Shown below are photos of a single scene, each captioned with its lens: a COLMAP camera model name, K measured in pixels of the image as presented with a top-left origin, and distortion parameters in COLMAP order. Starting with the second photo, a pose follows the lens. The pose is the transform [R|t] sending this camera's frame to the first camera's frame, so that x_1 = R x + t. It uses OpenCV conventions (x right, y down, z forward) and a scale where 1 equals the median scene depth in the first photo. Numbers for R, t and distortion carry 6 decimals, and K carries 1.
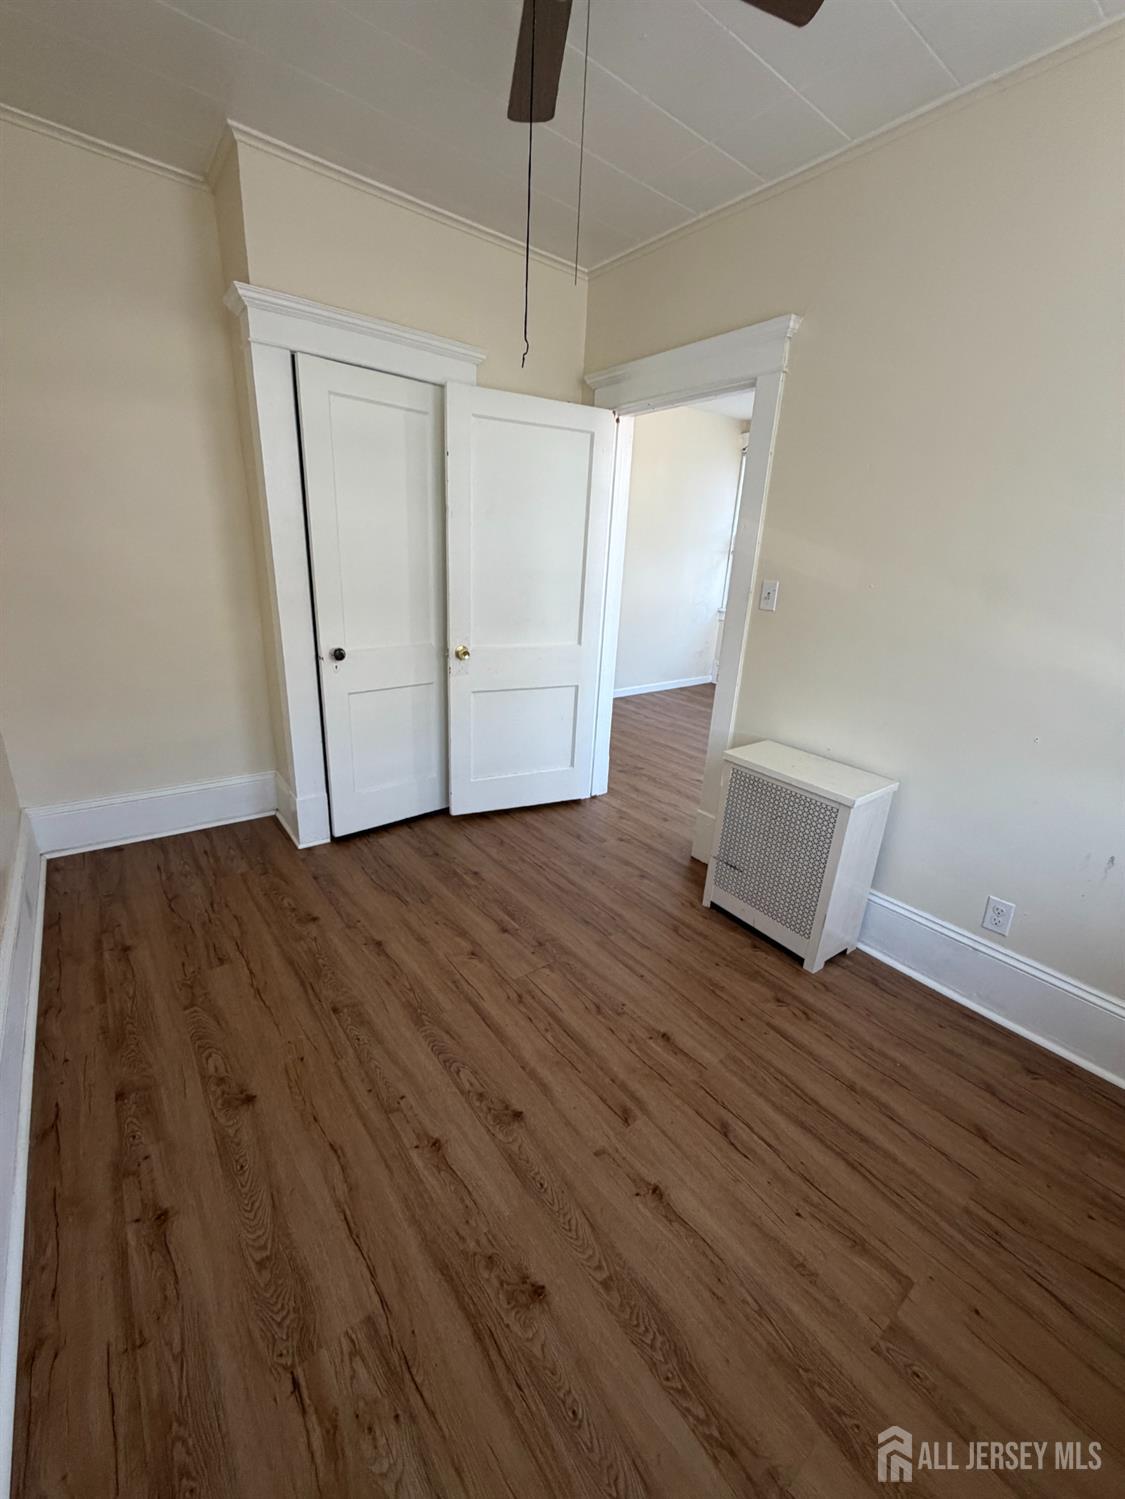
lens RADIAL K [[599.4, 0, 561.7], [0, 599.4, 746.5], [0, 0, 1]] dist [-0.001205, 0.000413]
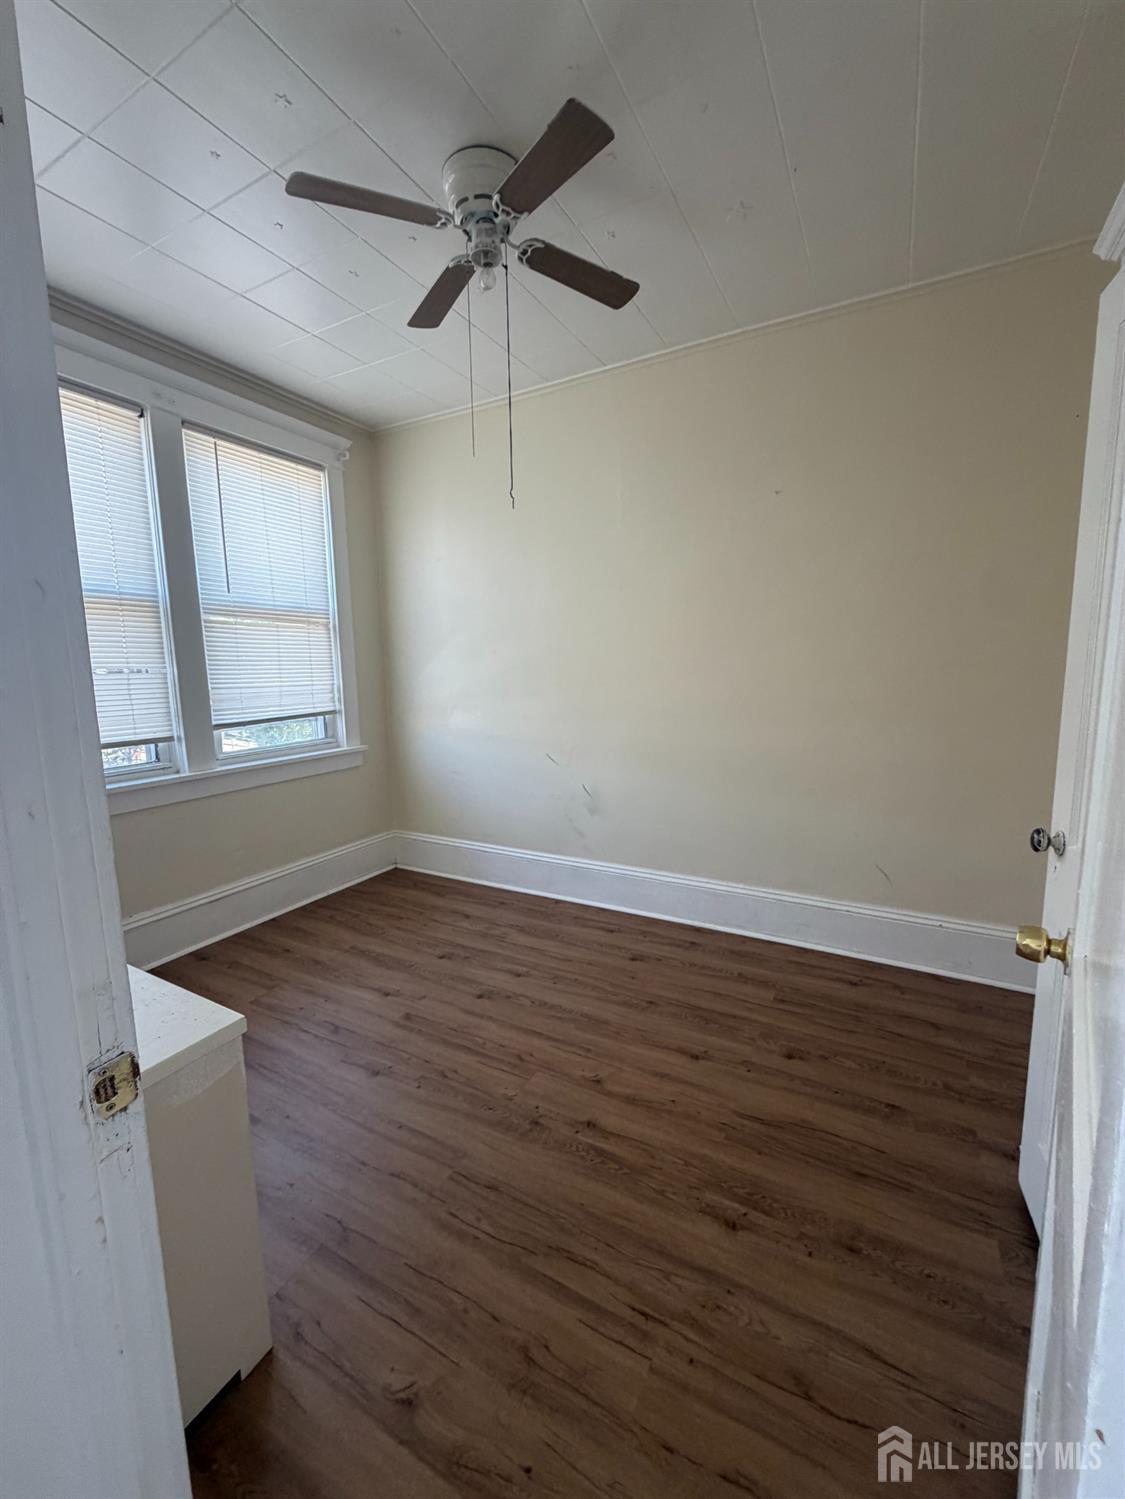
lens RADIAL K [[599.4, 0, 561.7], [0, 599.4, 746.5], [0, 0, 1]] dist [-0.001205, 0.000413]
pose [[-0.915848, 0.020098, -0.401022, 0.269112], [-0.157024, 0.901281, 0.403777, -0.490459], [0.369549, 0.432769, -0.822280, 1.649132]]
